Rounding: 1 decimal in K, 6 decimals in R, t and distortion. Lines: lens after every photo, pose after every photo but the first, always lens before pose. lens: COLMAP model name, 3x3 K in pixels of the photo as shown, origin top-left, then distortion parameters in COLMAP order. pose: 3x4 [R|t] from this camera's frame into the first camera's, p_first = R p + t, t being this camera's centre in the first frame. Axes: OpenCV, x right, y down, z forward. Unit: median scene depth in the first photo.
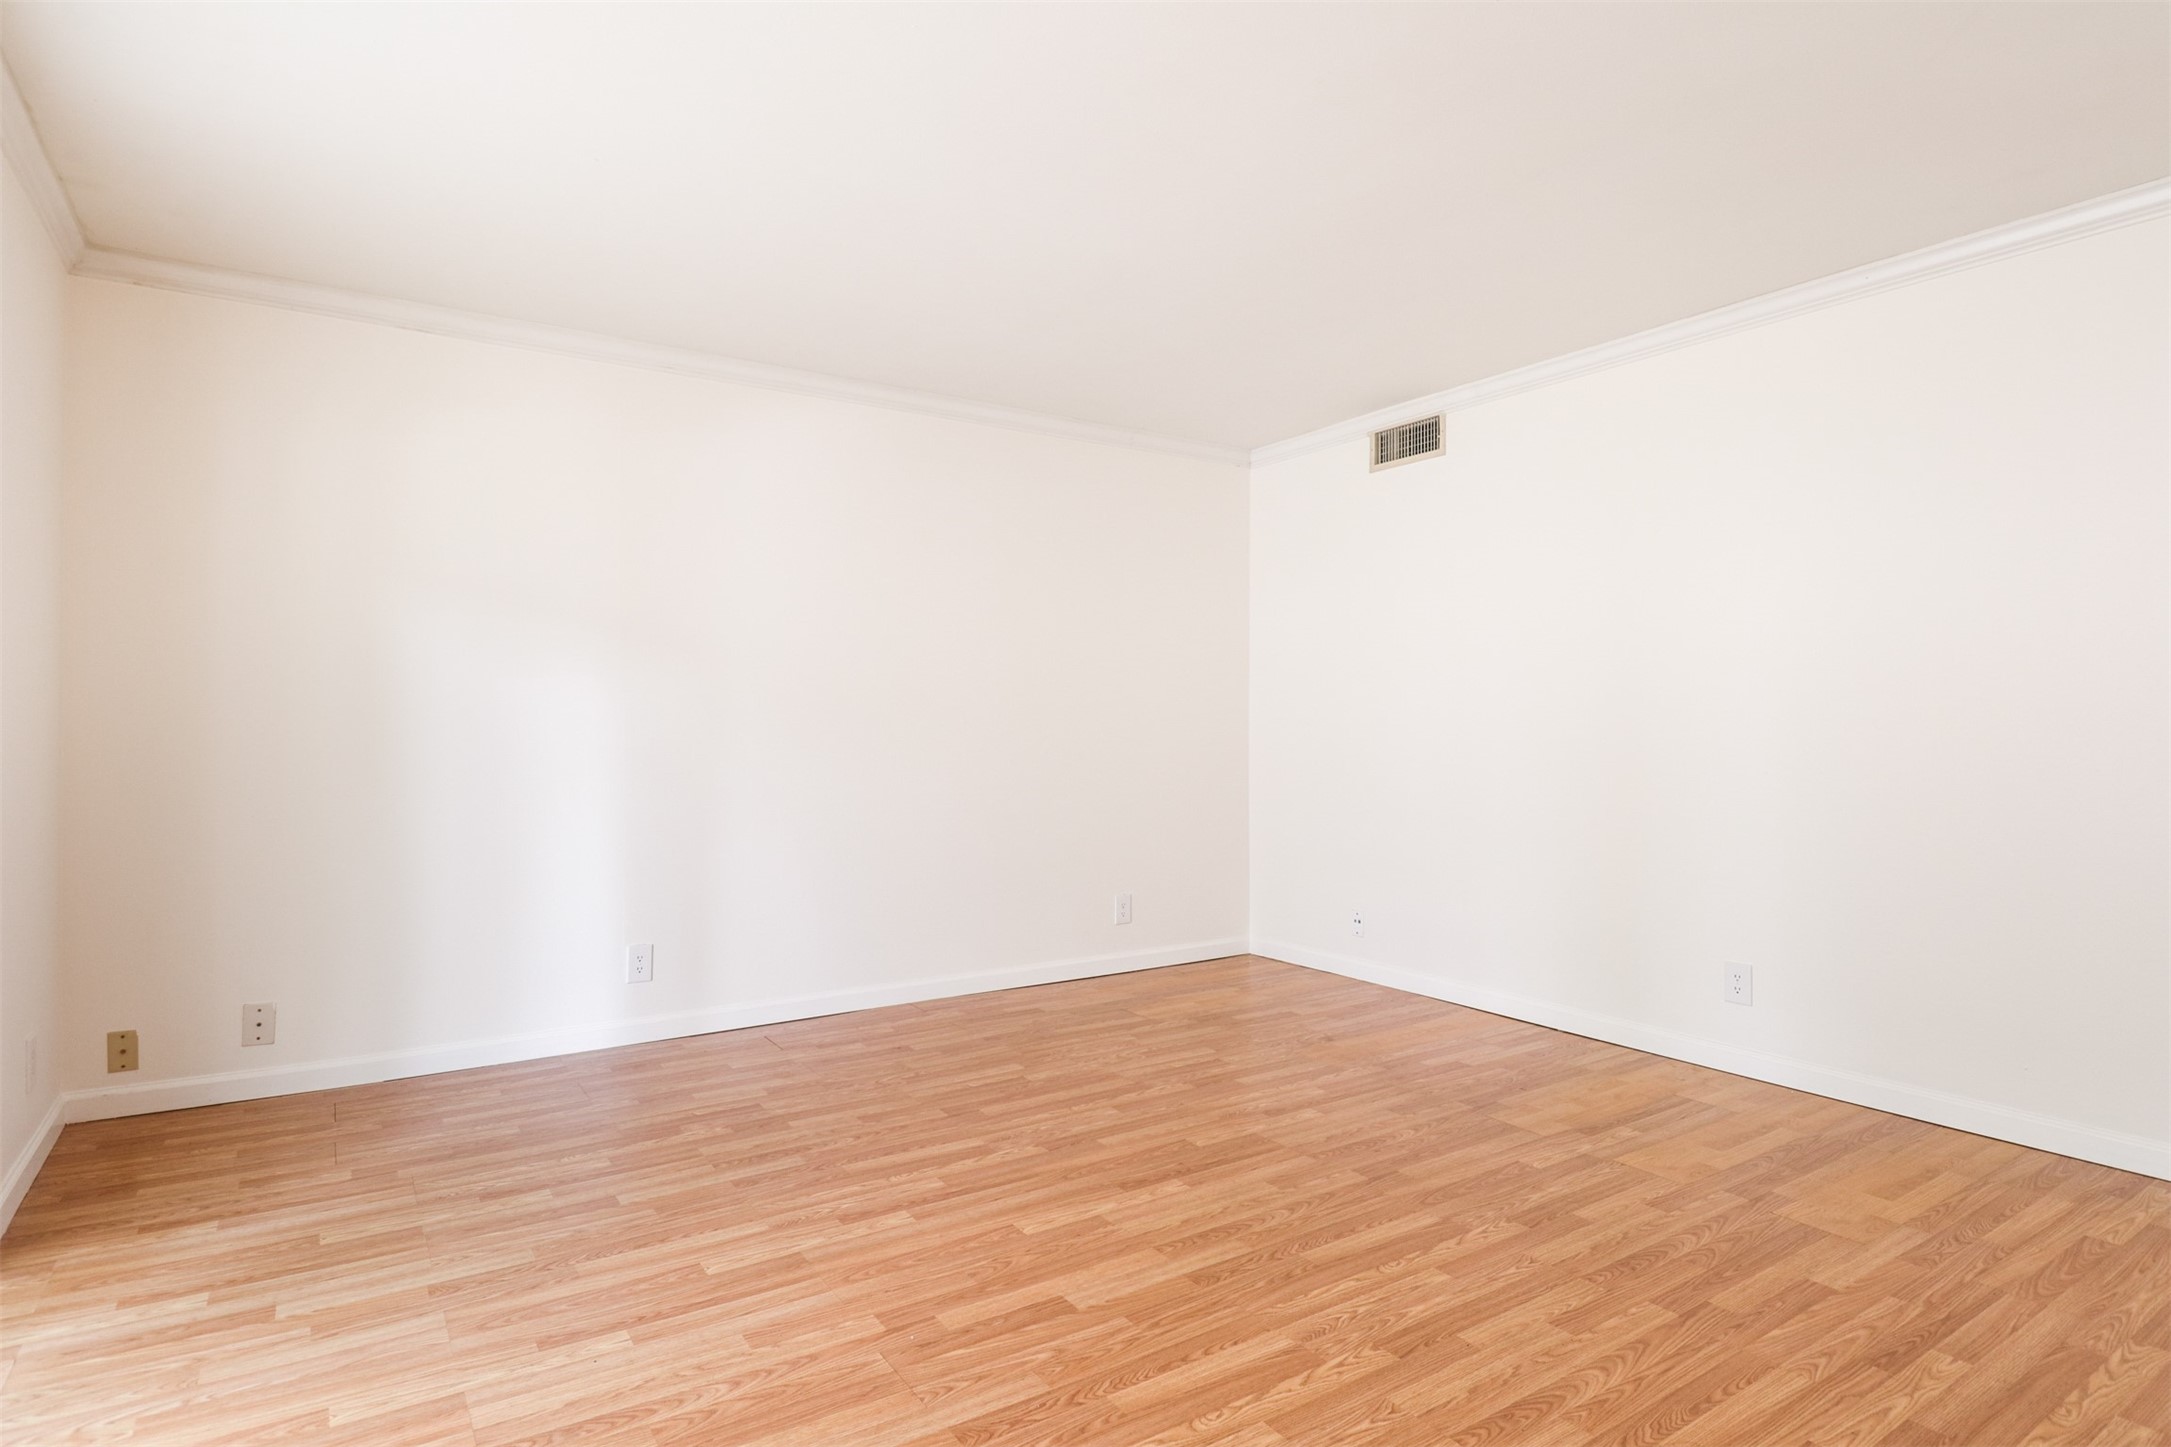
lens RADIAL K [[1146.1, 0, 1085.0], [0, 1146.1, 723.8], [0, 0, 1]] dist [0.000326, -0.002460]
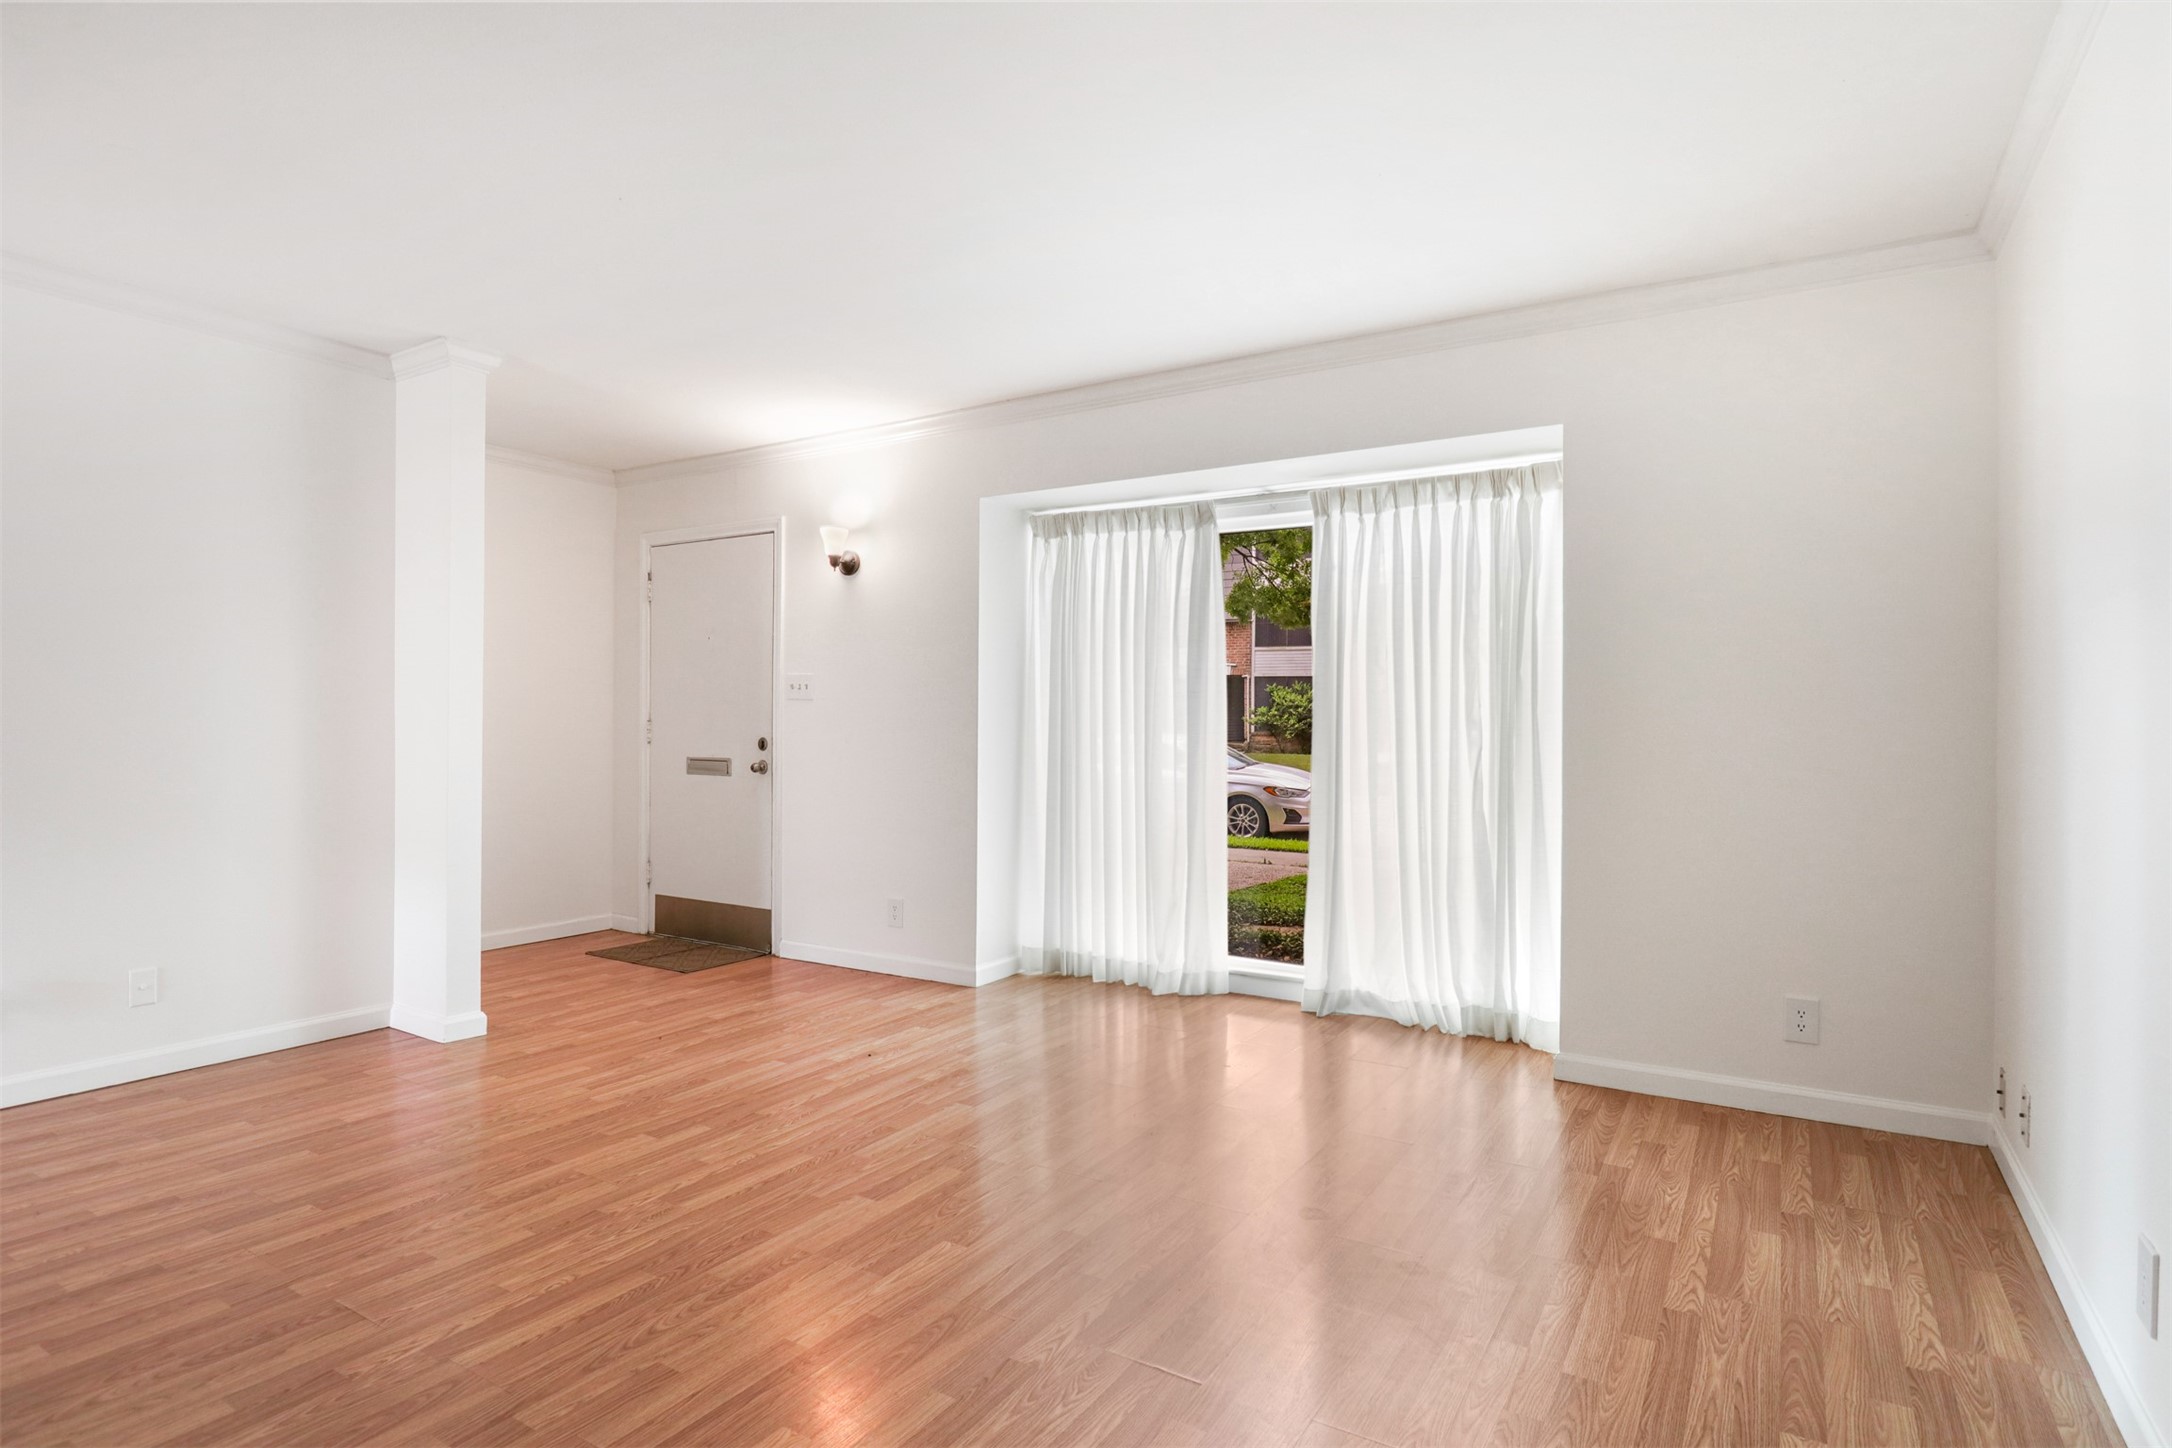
lens RADIAL K [[1146.6, 0, 1089.5], [0, 1146.6, 715.8], [0, 0, 1]] dist [0.000326, -0.002460]
pose [[-0.910032, -0.006736, -0.414484, 0.264306], [-0.004811, 0.999972, -0.005687, -0.003777], [0.414510, -0.003181, -0.910039, 2.074127]]
